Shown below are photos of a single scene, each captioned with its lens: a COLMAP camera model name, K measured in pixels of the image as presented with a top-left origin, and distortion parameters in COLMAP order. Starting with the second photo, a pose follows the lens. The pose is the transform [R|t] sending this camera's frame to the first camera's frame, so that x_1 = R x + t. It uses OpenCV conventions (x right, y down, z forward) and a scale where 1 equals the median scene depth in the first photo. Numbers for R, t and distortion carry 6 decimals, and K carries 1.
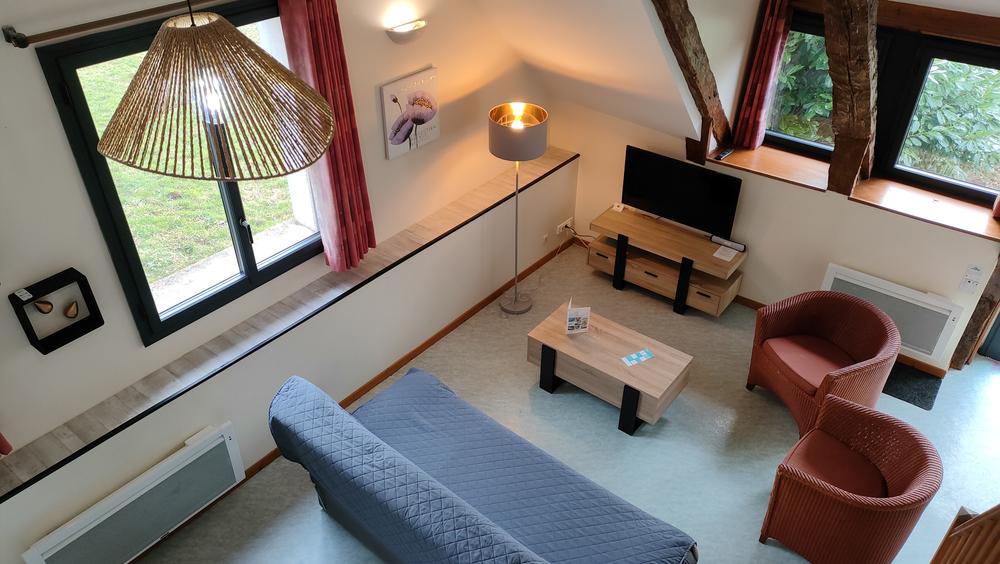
lens RADIAL K [[728.3, 0, 500.0], [0, 728.3, 282.0], [0, 0, 1]] dist [0.001184, 0.000402]
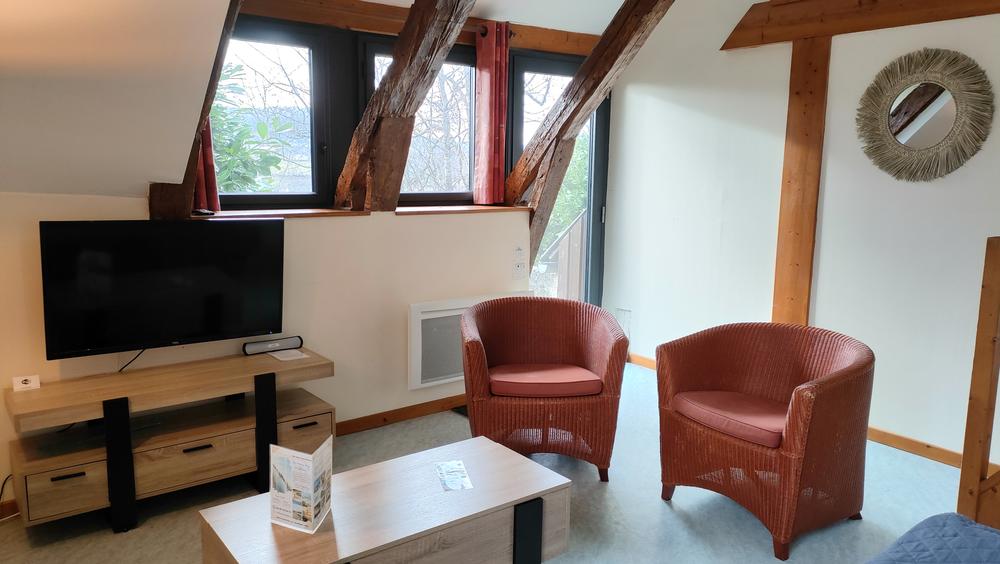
lens RADIAL K [[728.3, 0, 500.0], [0, 728.3, 282.0], [0, 0, 1]] dist [0.001184, 0.000402]
pose [[0.247358, -0.147007, 0.957707, -0.203958], [0.543779, 0.839148, -0.011640, 0.011984], [-0.801946, 0.523660, 0.287509, 0.628749]]
